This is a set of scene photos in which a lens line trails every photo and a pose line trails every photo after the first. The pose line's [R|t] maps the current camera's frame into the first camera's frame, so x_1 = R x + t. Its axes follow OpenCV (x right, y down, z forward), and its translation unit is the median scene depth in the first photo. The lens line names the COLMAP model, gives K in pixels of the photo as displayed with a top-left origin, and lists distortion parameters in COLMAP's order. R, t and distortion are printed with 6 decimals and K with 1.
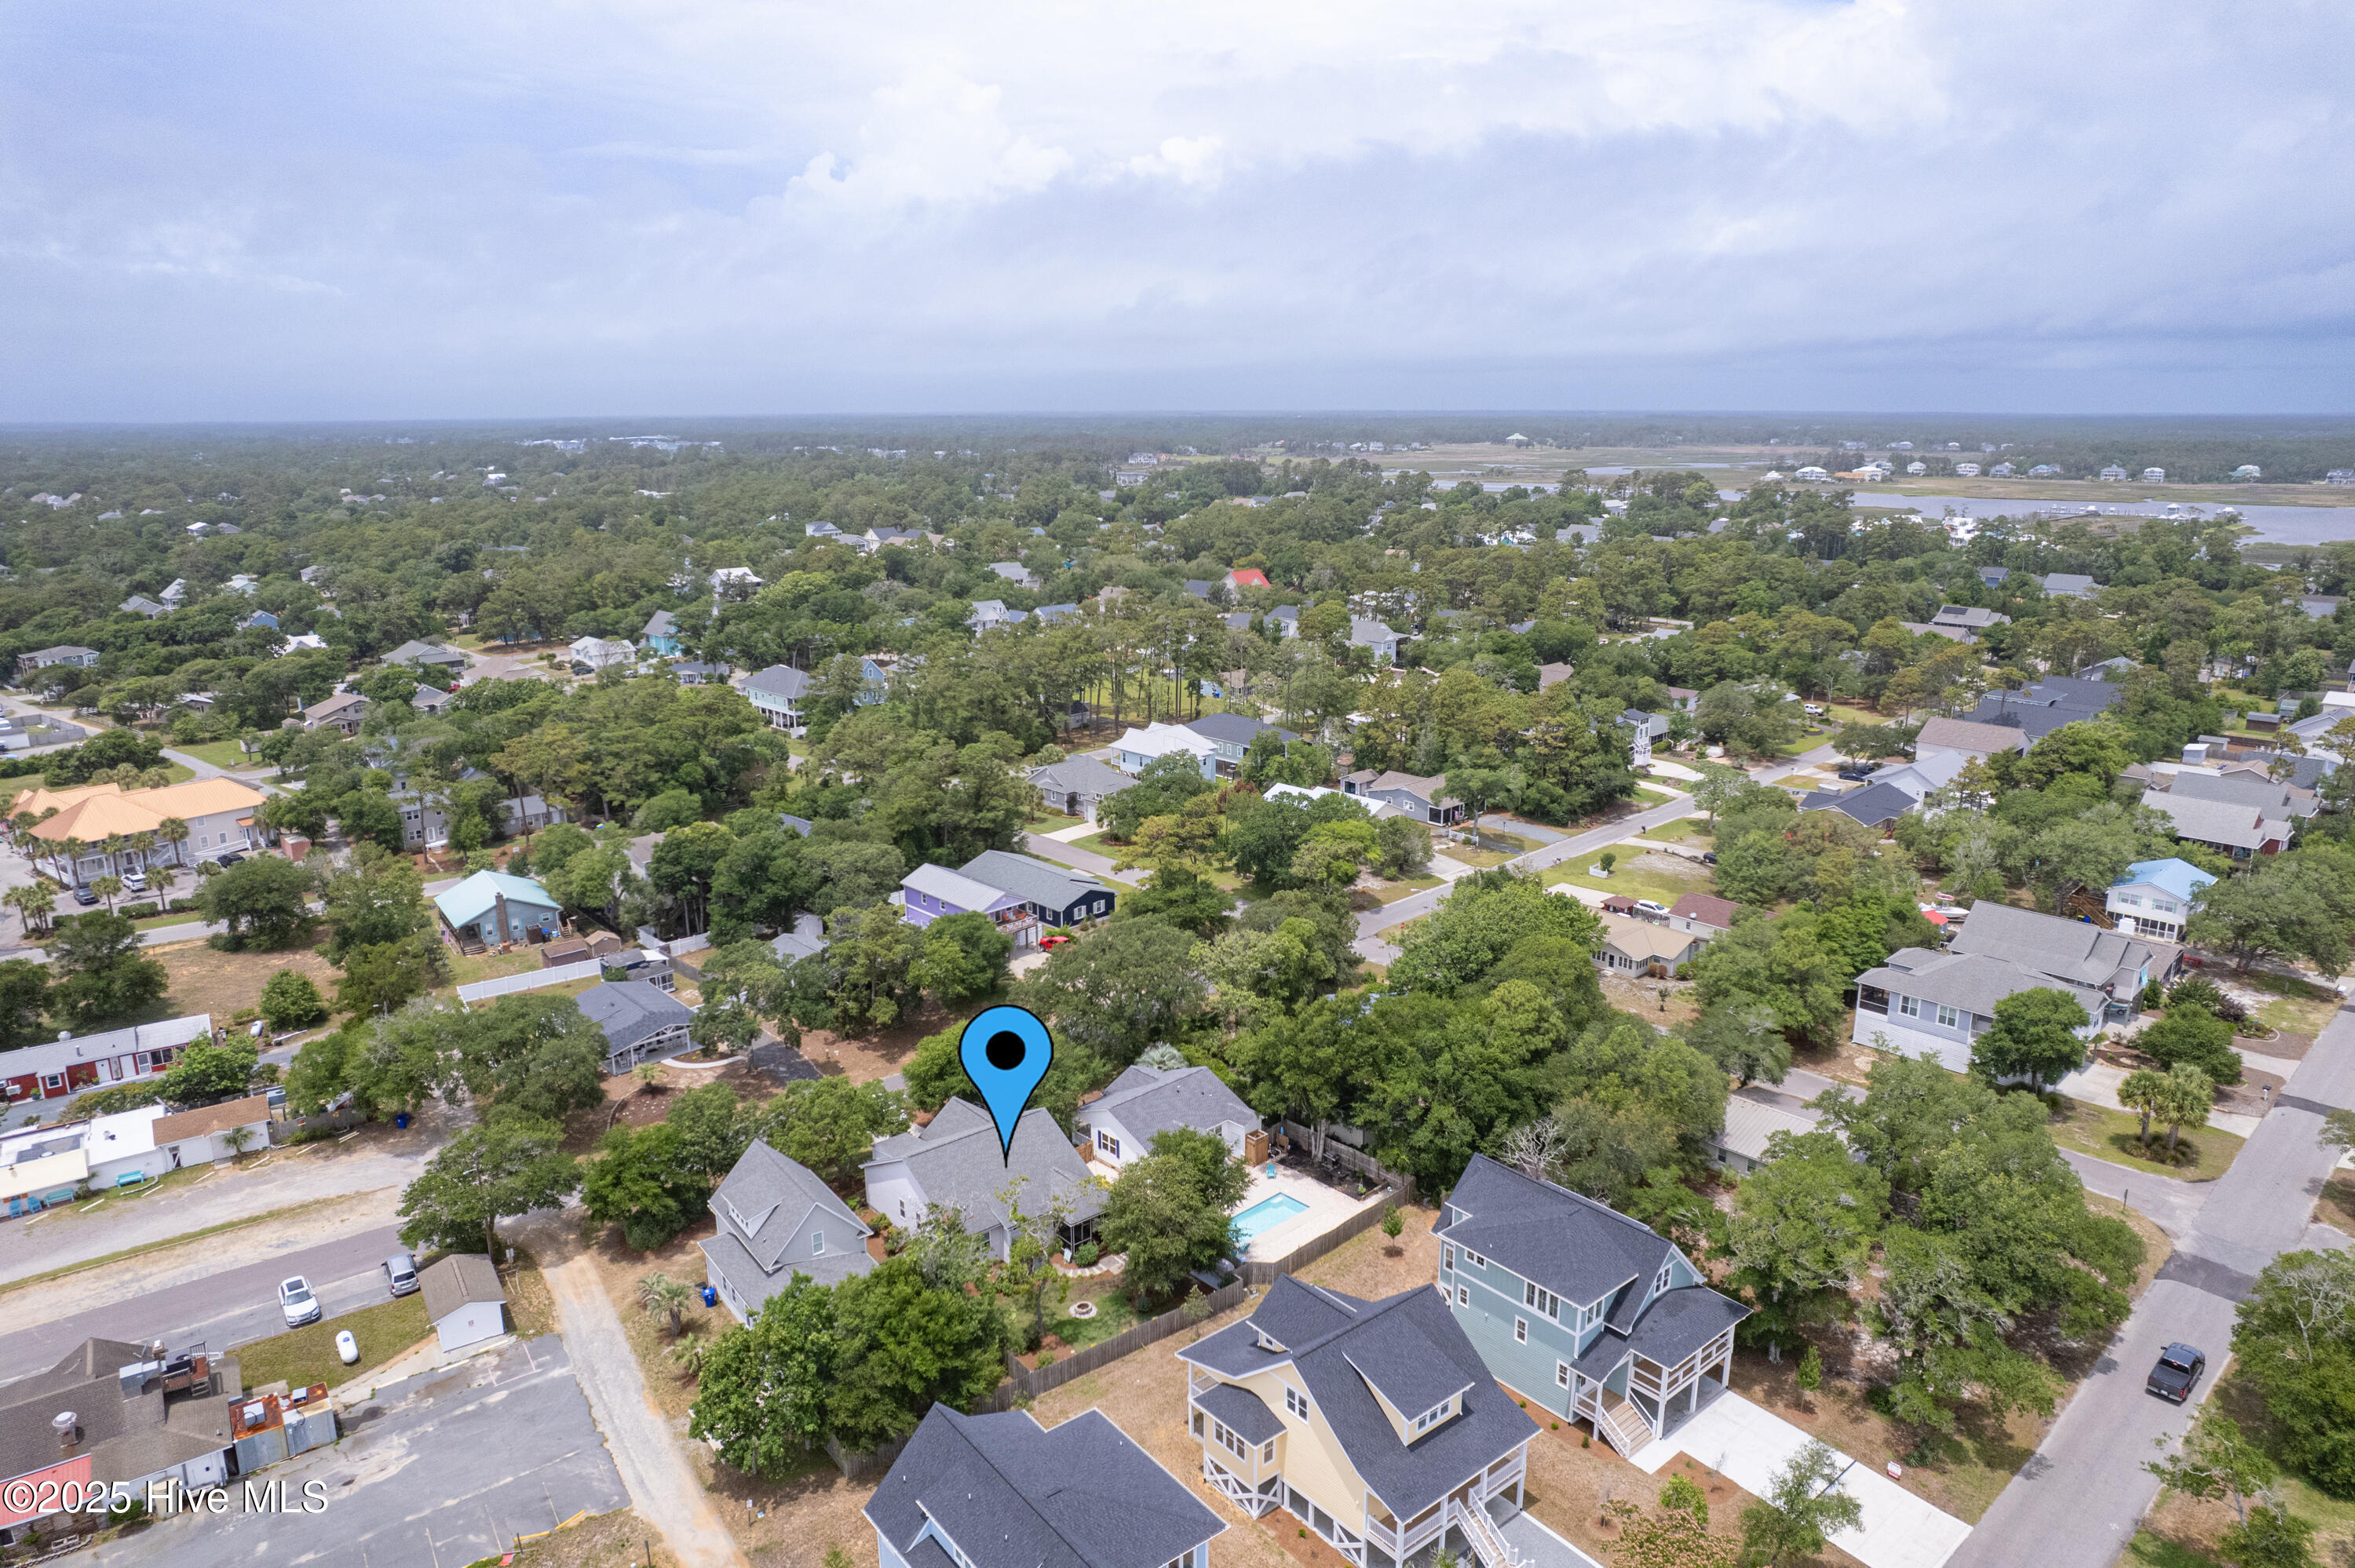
lens RADIAL K [[1496.9, 0, 1190.5], [0, 1496.9, 790.9], [0, 0, 1]] dist [-0.062245, 0.051649]
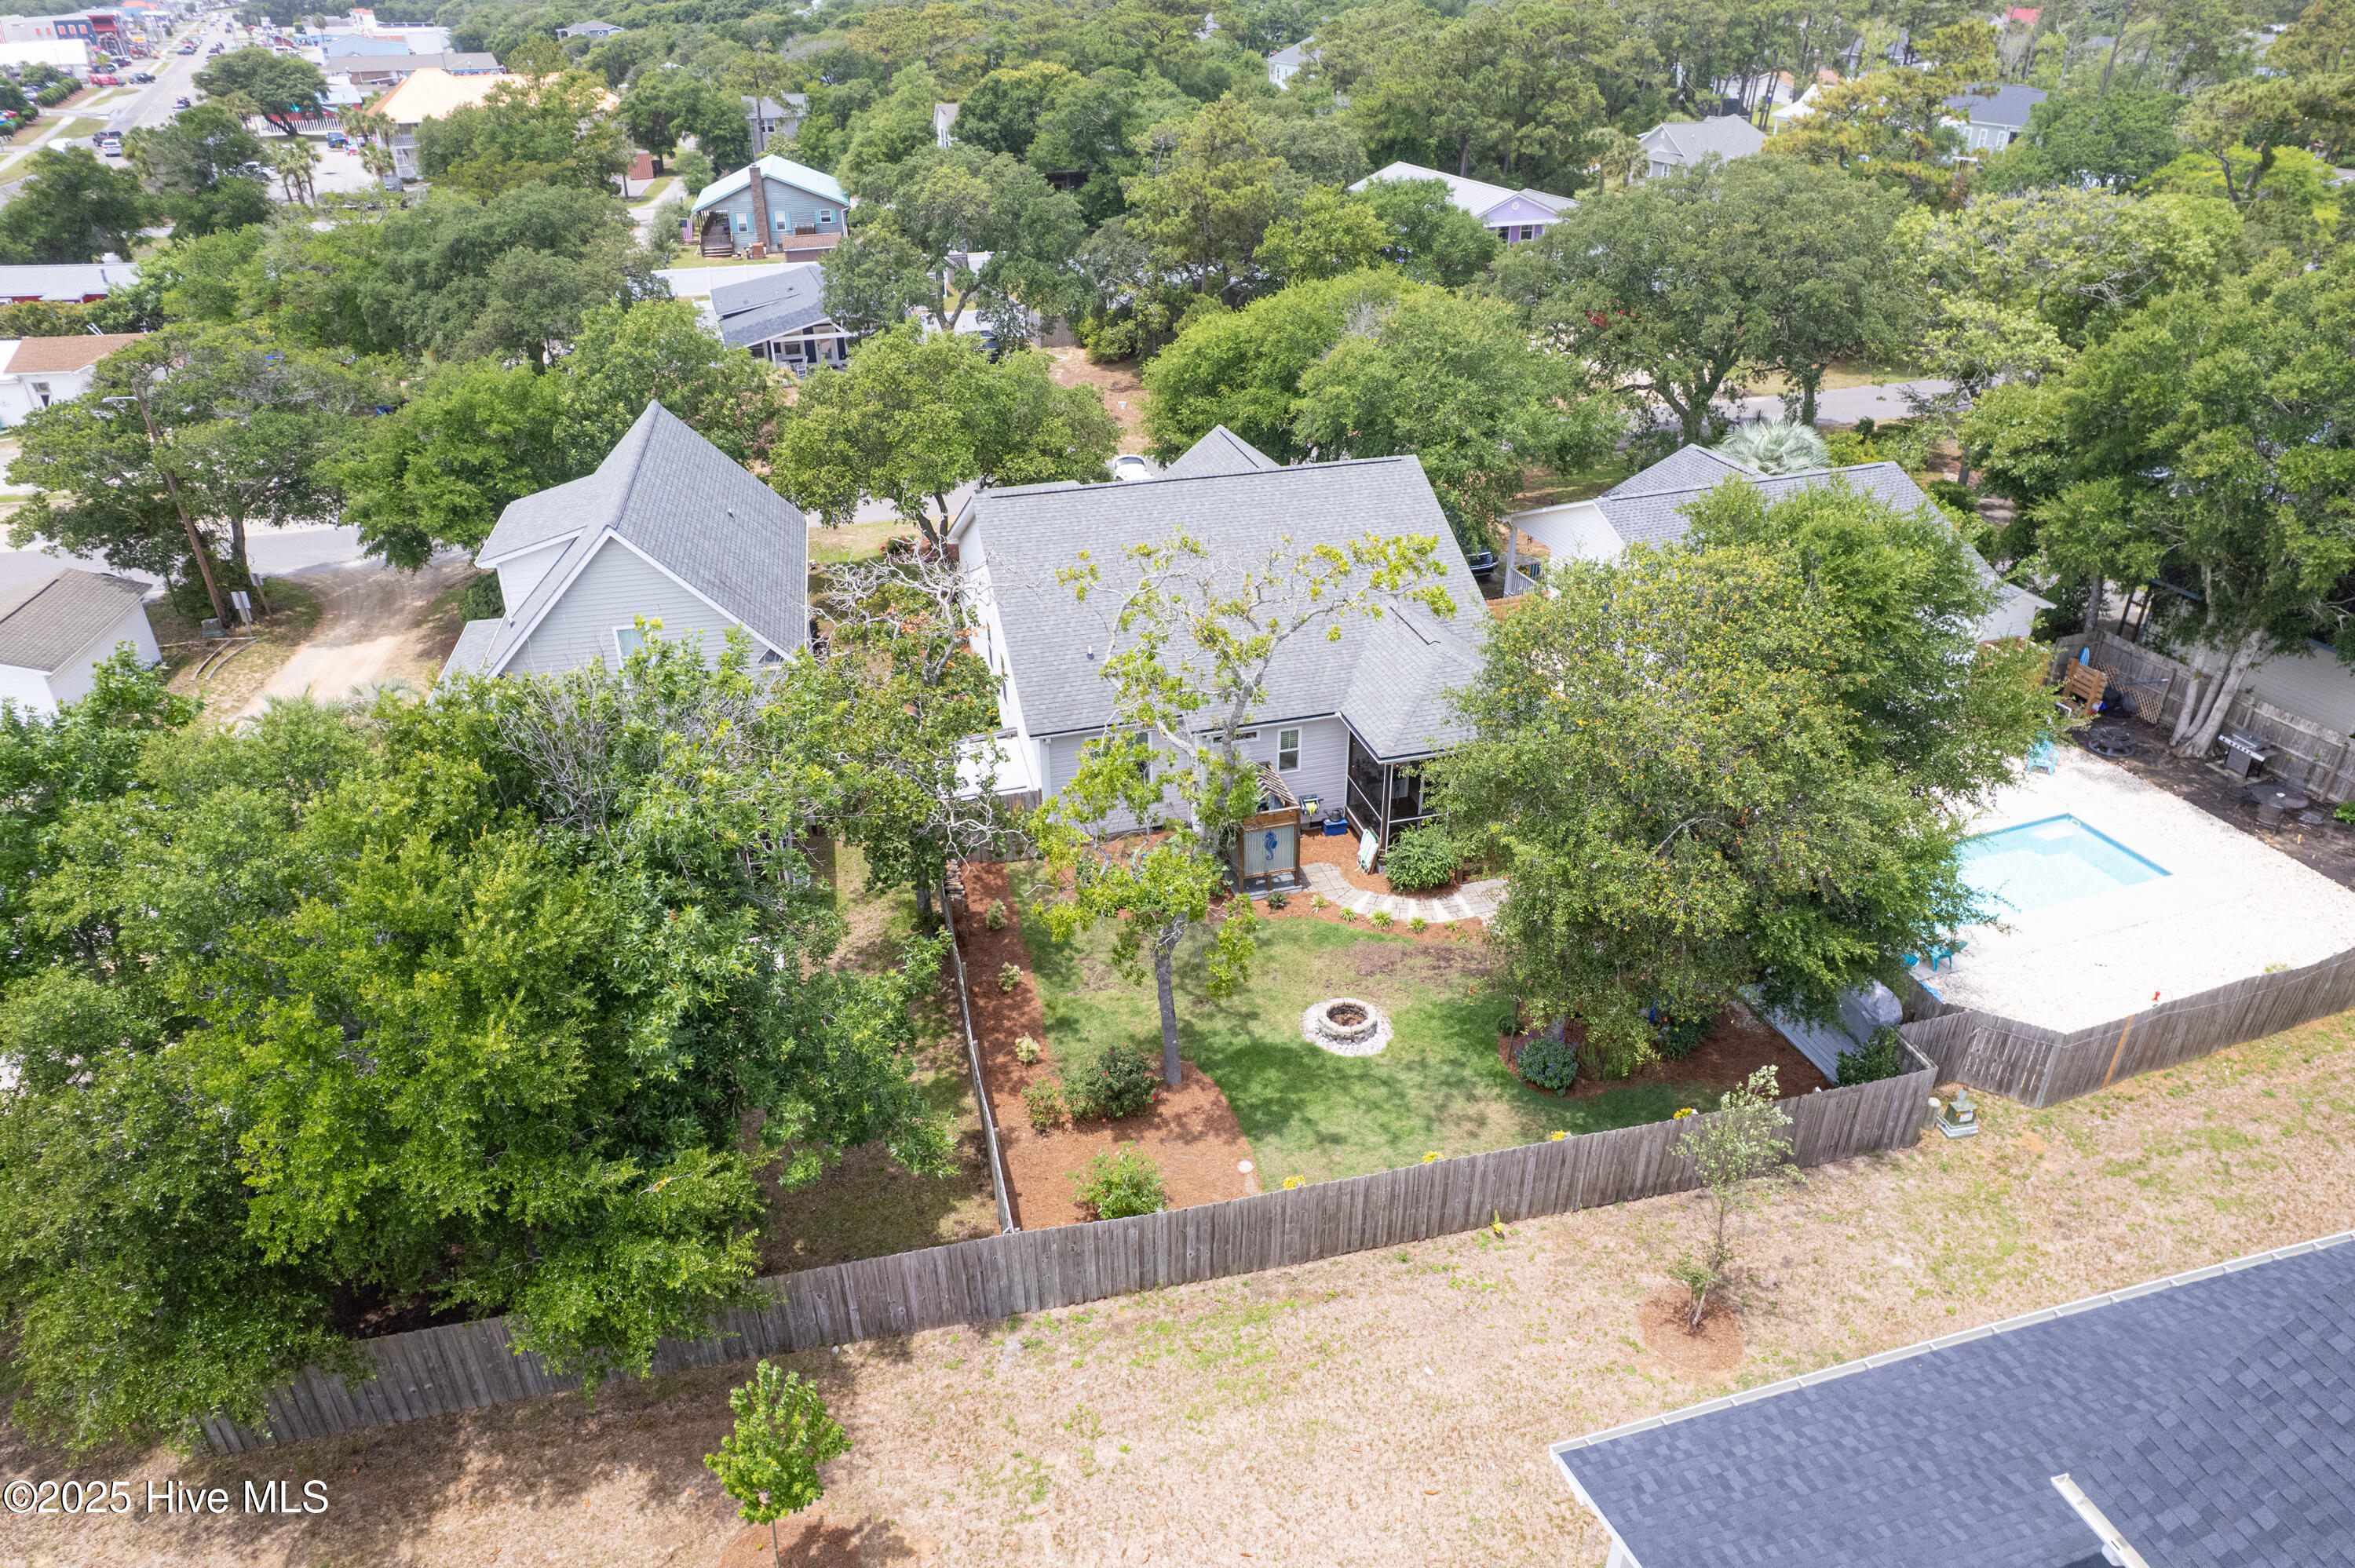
lens RADIAL K [[1496.9, 0, 1190.5], [0, 1496.9, 790.9], [0, 0, 1]] dist [-0.062245, 0.051649]
pose [[0.913714, 0.202742, -0.352169, -0.004453], [-0.103854, 0.954373, 0.279975, 0.214514], [0.392863, -0.219243, 0.893080, 0.701641]]
